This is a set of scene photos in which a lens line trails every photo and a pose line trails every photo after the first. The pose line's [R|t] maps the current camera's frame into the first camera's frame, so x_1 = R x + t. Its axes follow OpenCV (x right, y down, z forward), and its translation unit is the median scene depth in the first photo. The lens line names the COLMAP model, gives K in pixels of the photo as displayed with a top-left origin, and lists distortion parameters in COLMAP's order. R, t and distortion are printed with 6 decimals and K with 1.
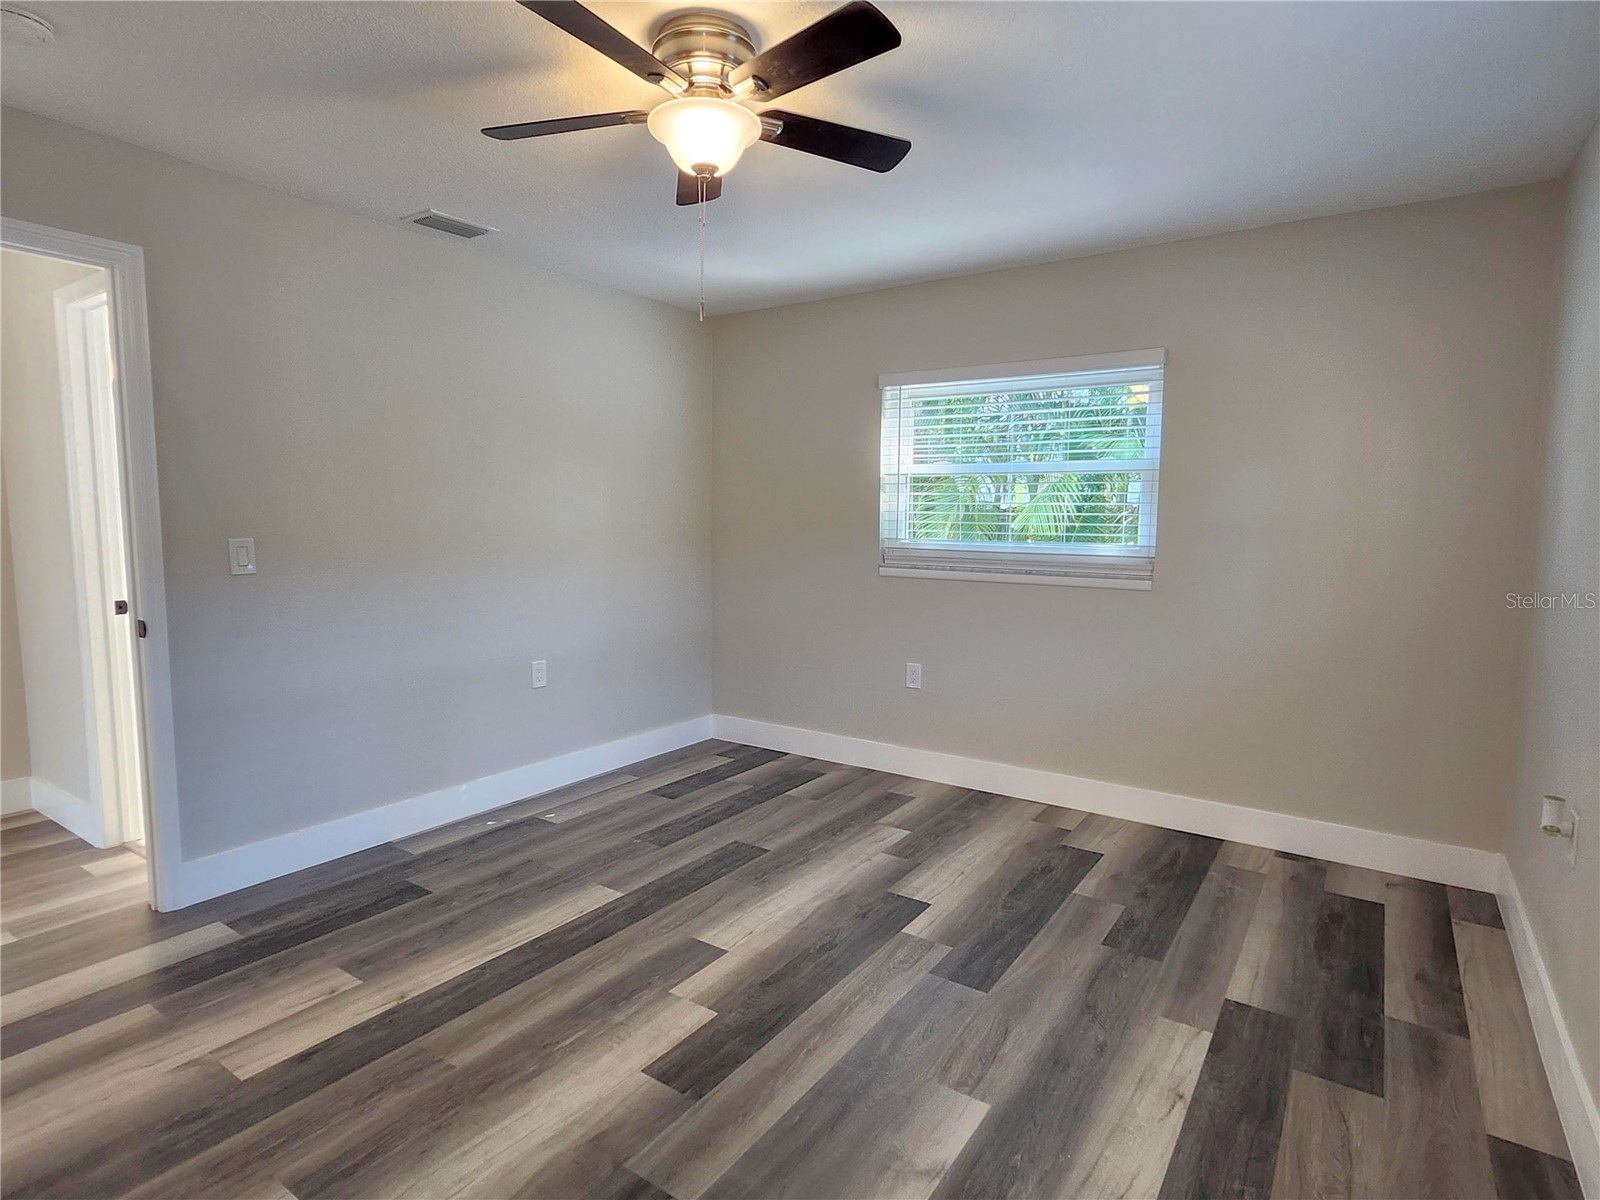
lens RADIAL K [[626.3, 0, 792.3], [0, 626.3, 603.2], [0, 0, 1]] dist [0.001012, -0.000300]
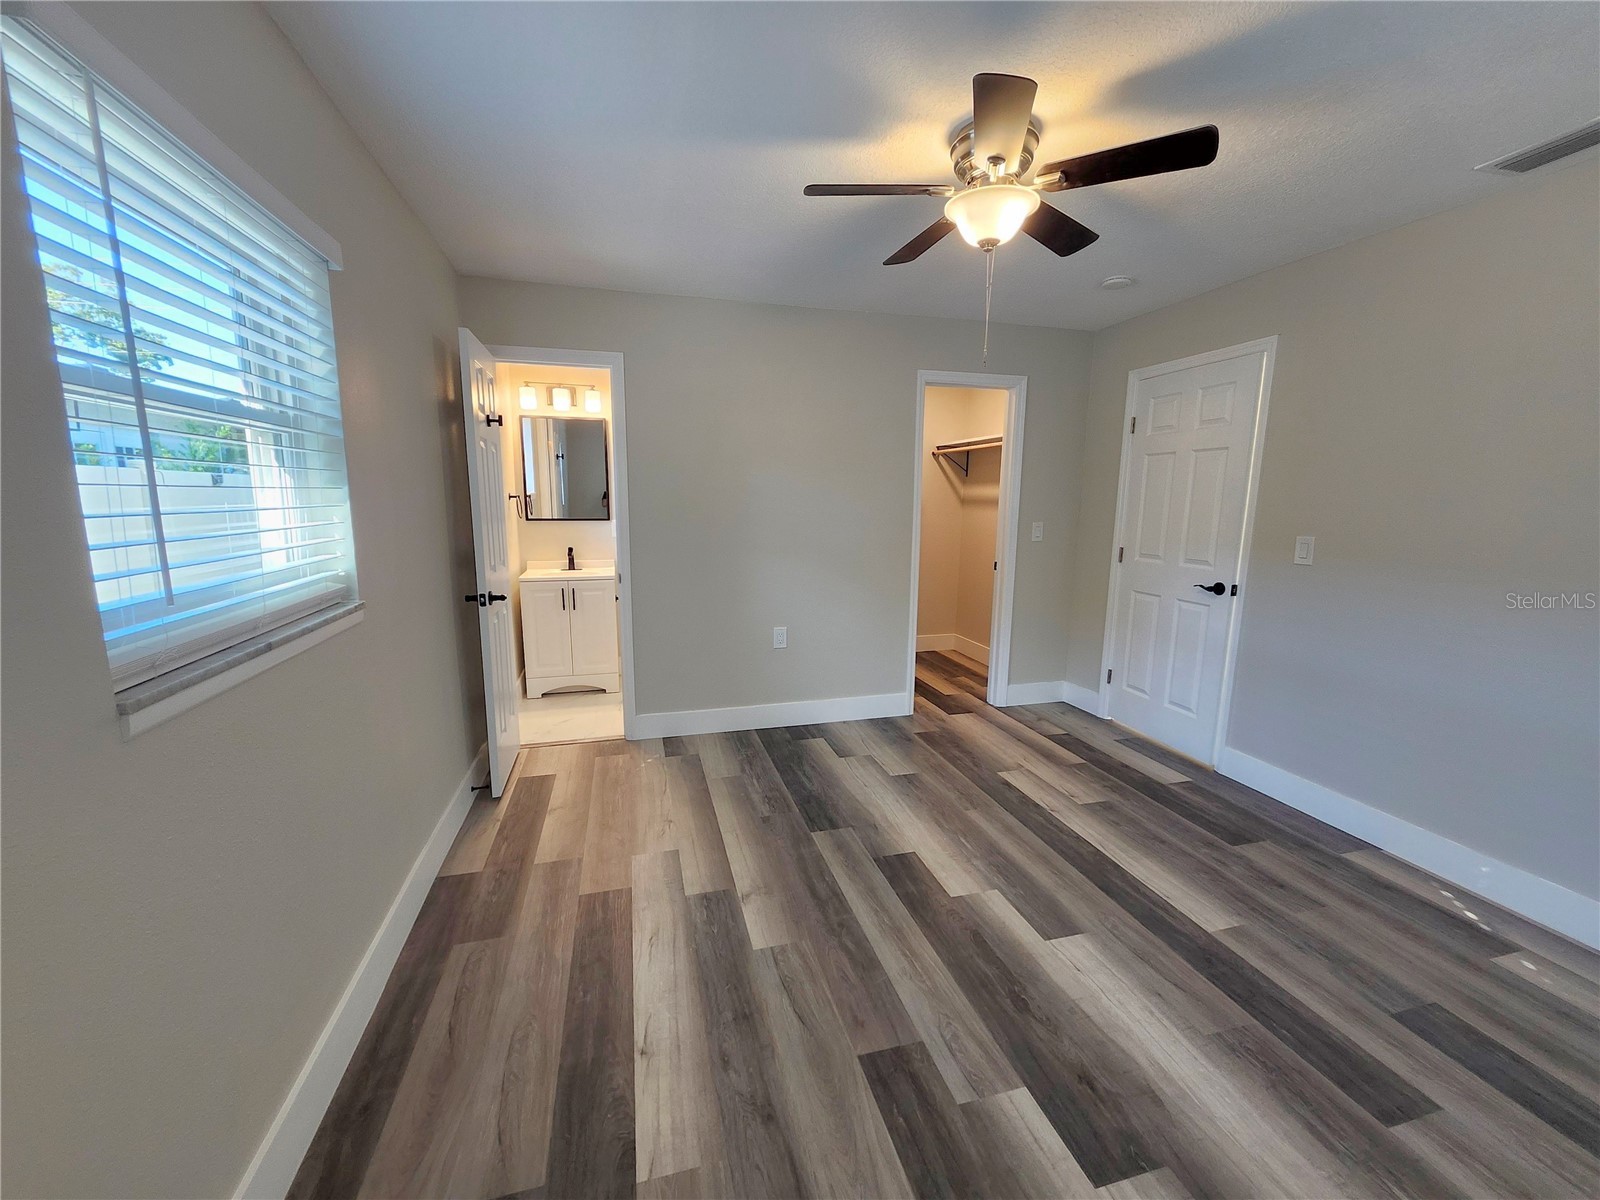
lens RADIAL K [[626.3, 0, 792.3], [0, 626.3, 603.2], [0, 0, 1]] dist [0.001012, -0.000300]
pose [[-0.539813, 0.132452, -0.831299, 0.897100], [-0.118513, 0.965749, 0.230831, -0.124189], [0.833401, 0.223125, -0.505627, 1.128018]]
